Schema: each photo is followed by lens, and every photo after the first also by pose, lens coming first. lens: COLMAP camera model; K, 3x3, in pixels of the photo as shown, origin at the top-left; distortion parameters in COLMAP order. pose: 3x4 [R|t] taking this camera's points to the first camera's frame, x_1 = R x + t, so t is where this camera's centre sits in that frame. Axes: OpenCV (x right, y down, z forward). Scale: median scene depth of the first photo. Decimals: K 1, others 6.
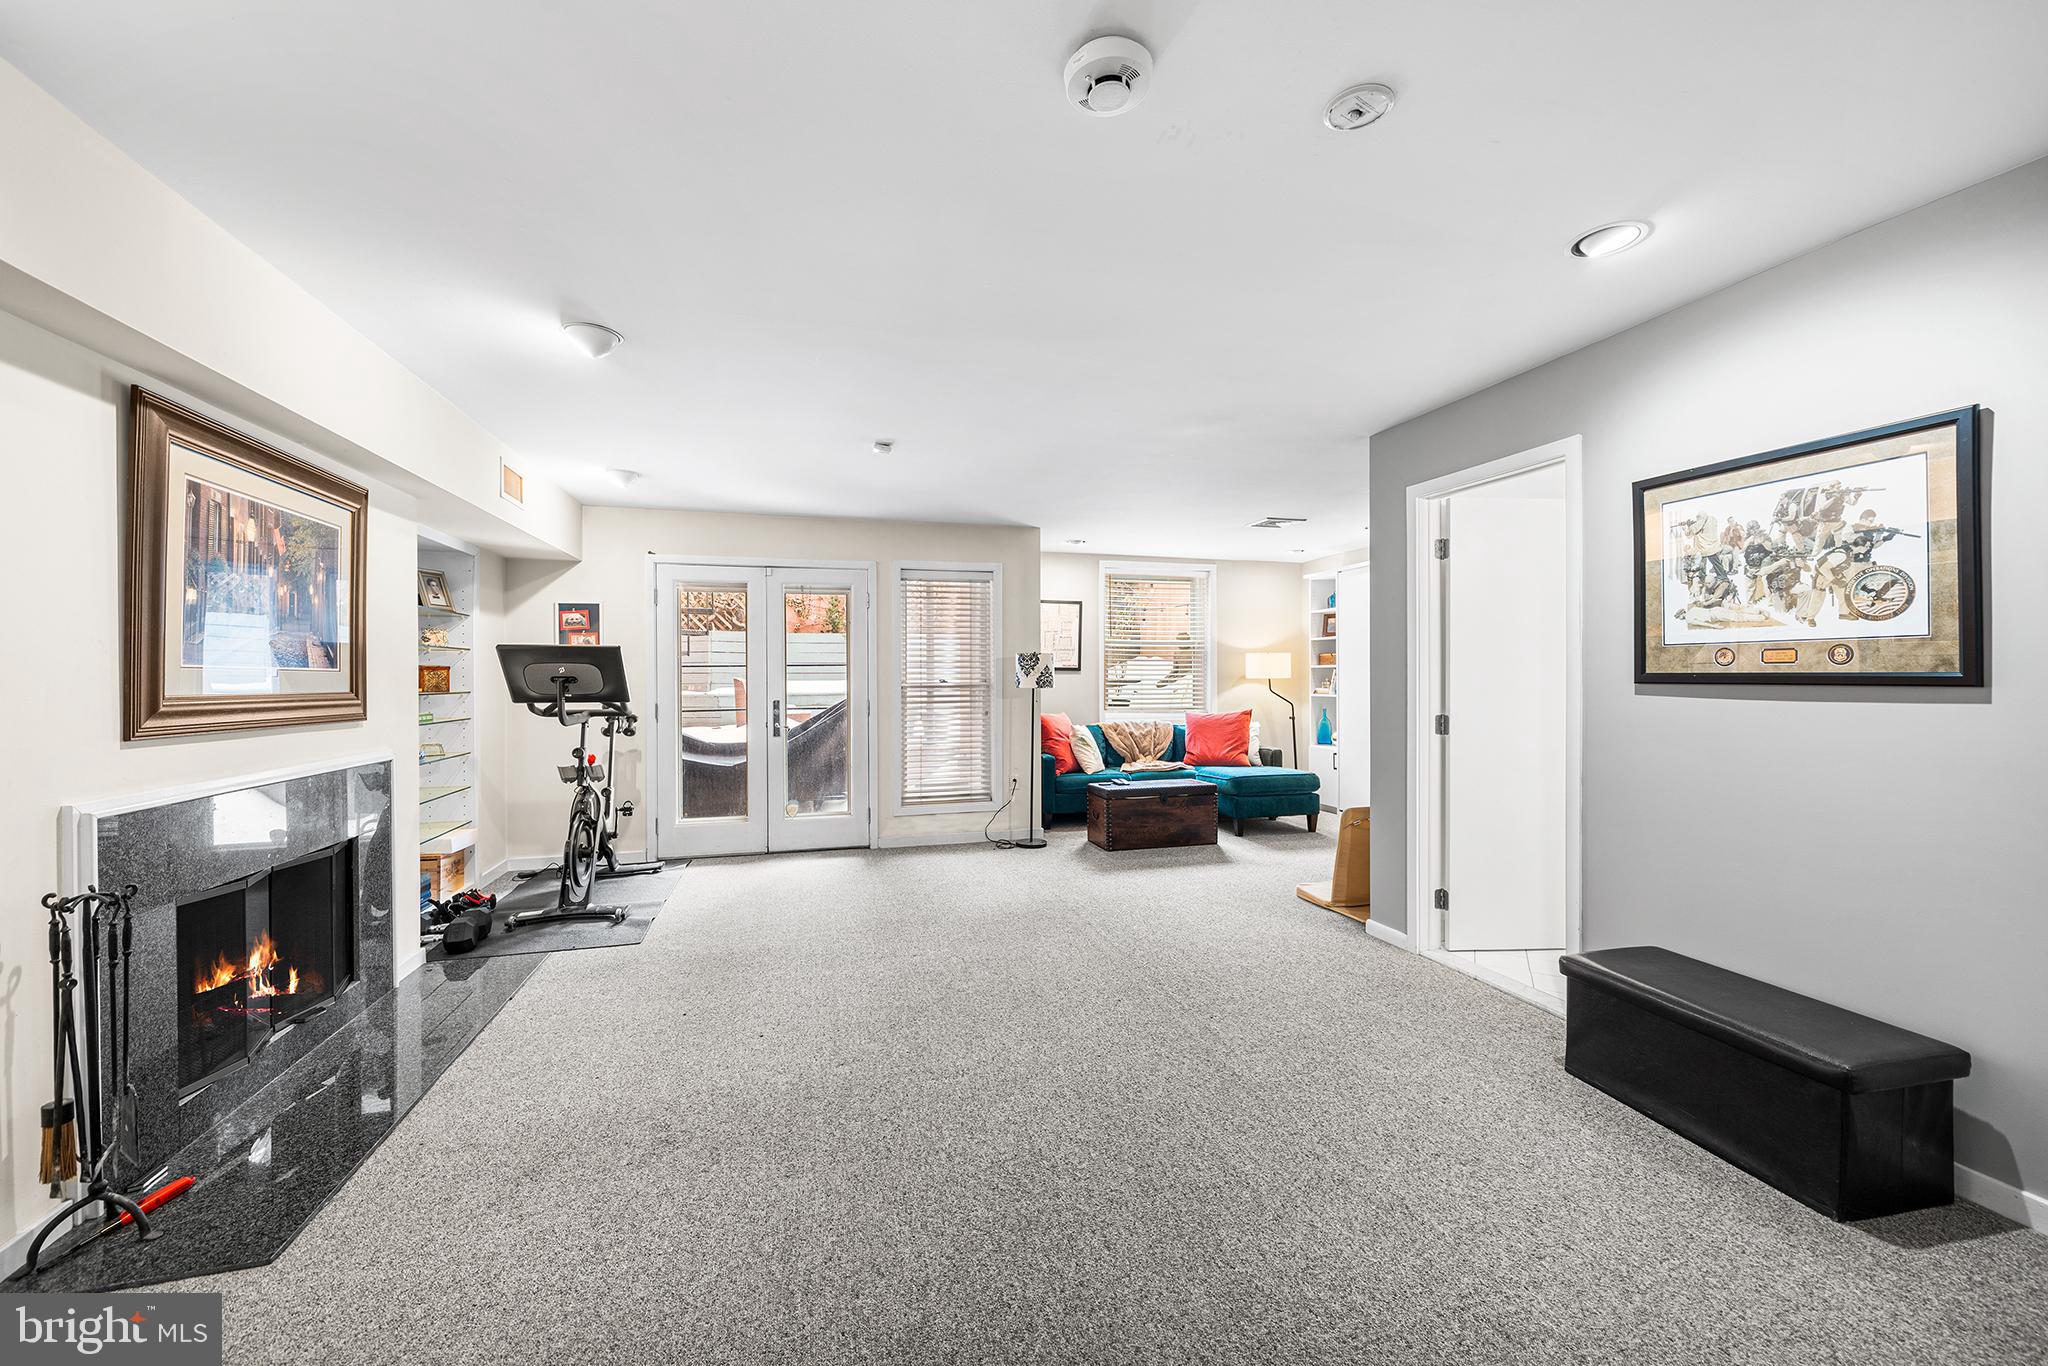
lens RADIAL K [[800.5, 0, 1024.0], [0, 800.5, 683.0], [0, 0, 1]] dist [-0.002266, 0.000183]
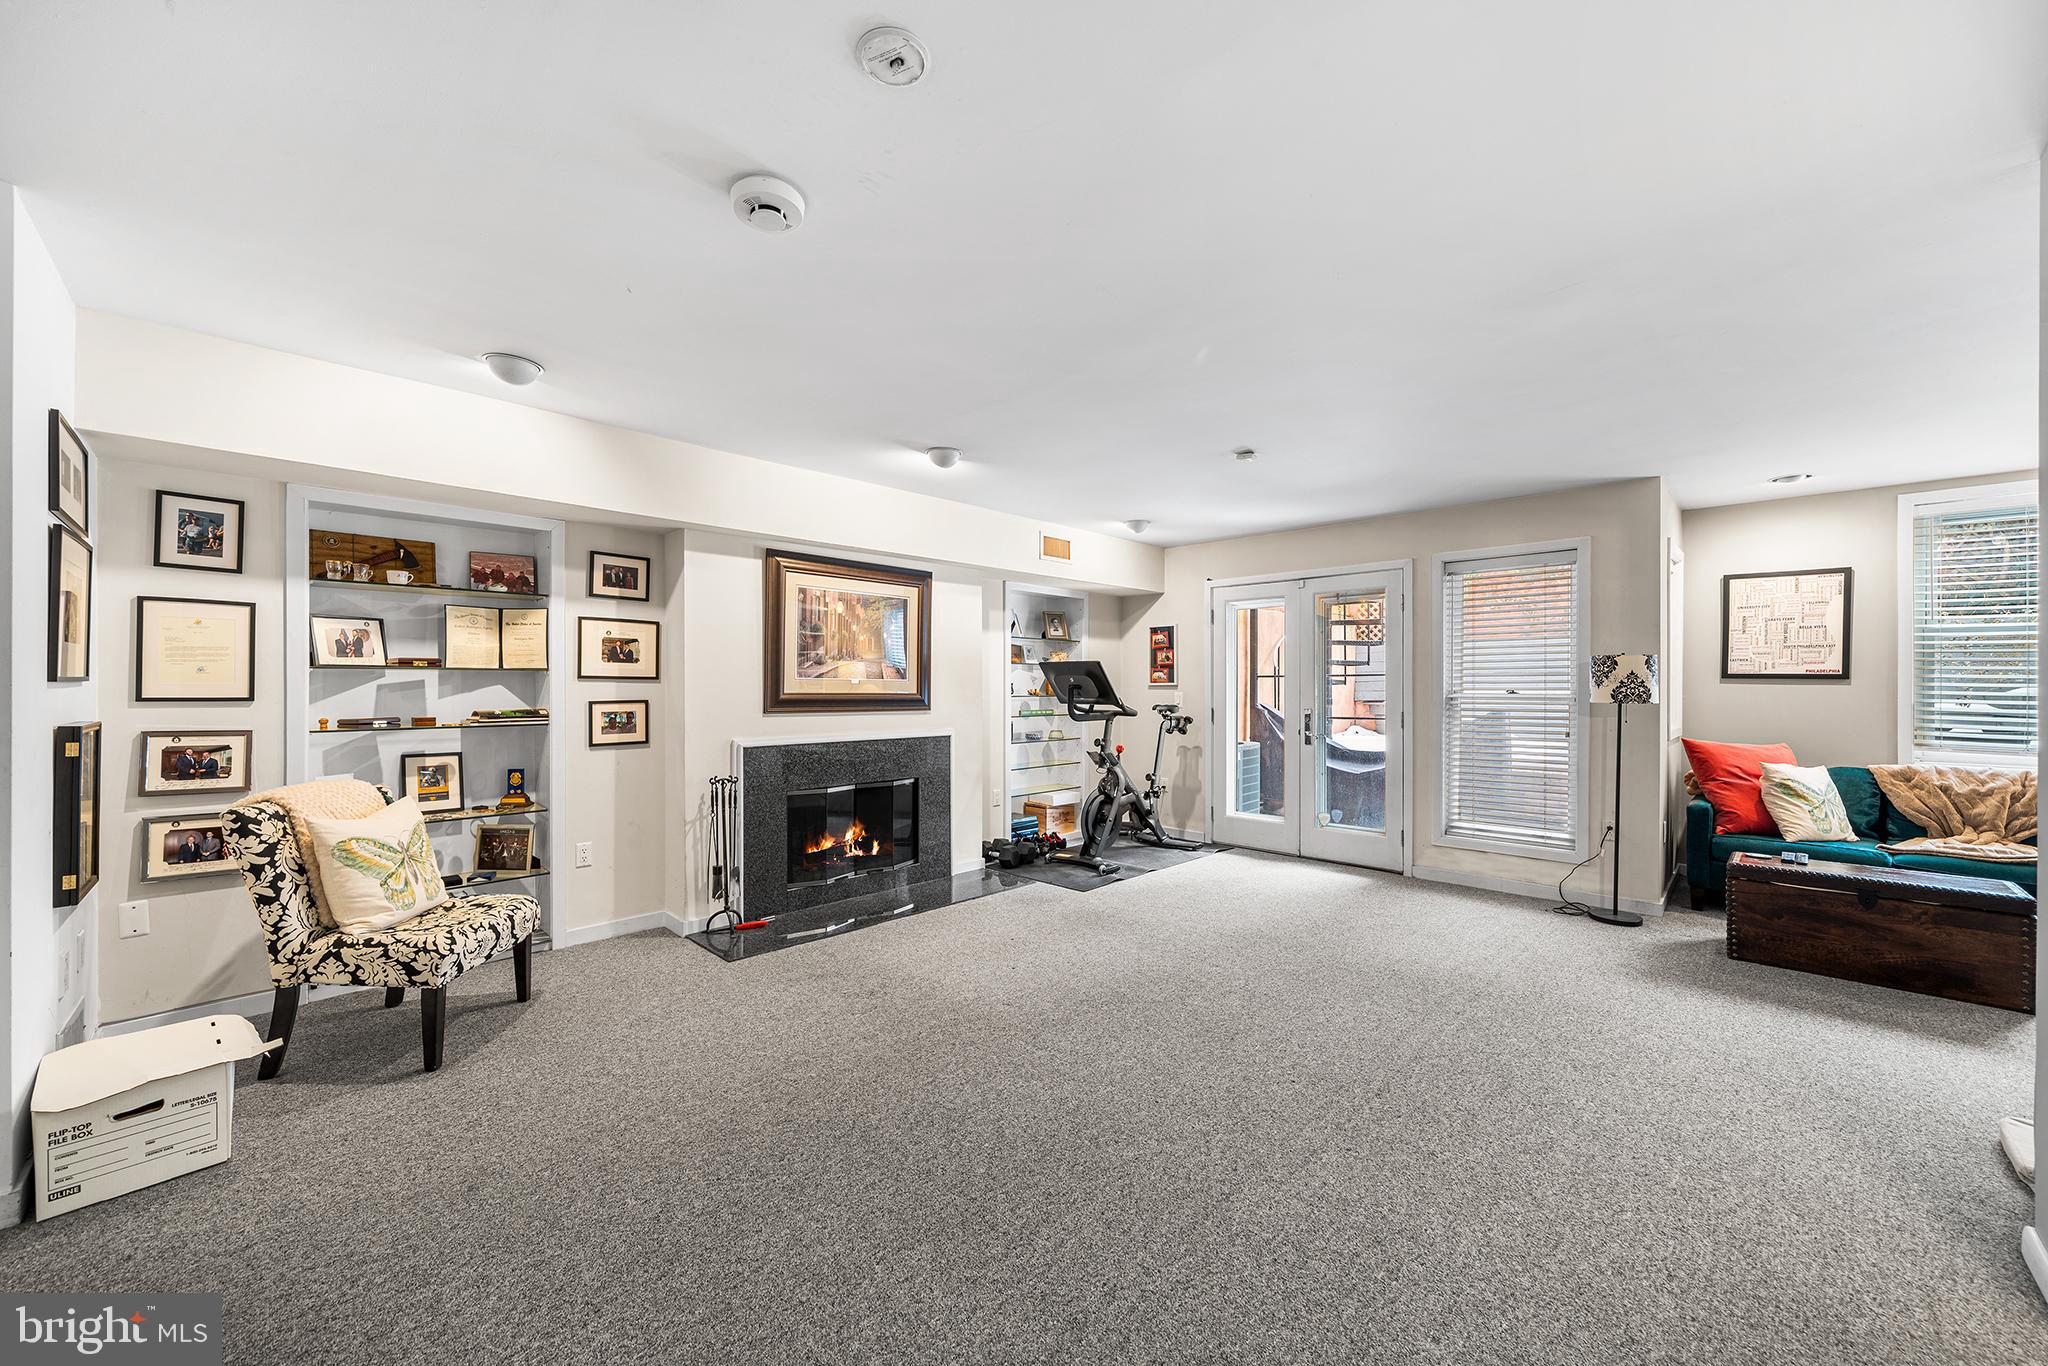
lens RADIAL K [[764.1, 0, 1022.0], [0, 764.1, 685.0], [0, 0, 1]] dist [-0.002028, -0.000125]
pose [[0.499024, 0.004020, -0.866579, 0.373474], [-0.011432, 0.999933, -0.001944, -0.002732], [0.866513, 0.010876, 0.499037, 0.207280]]
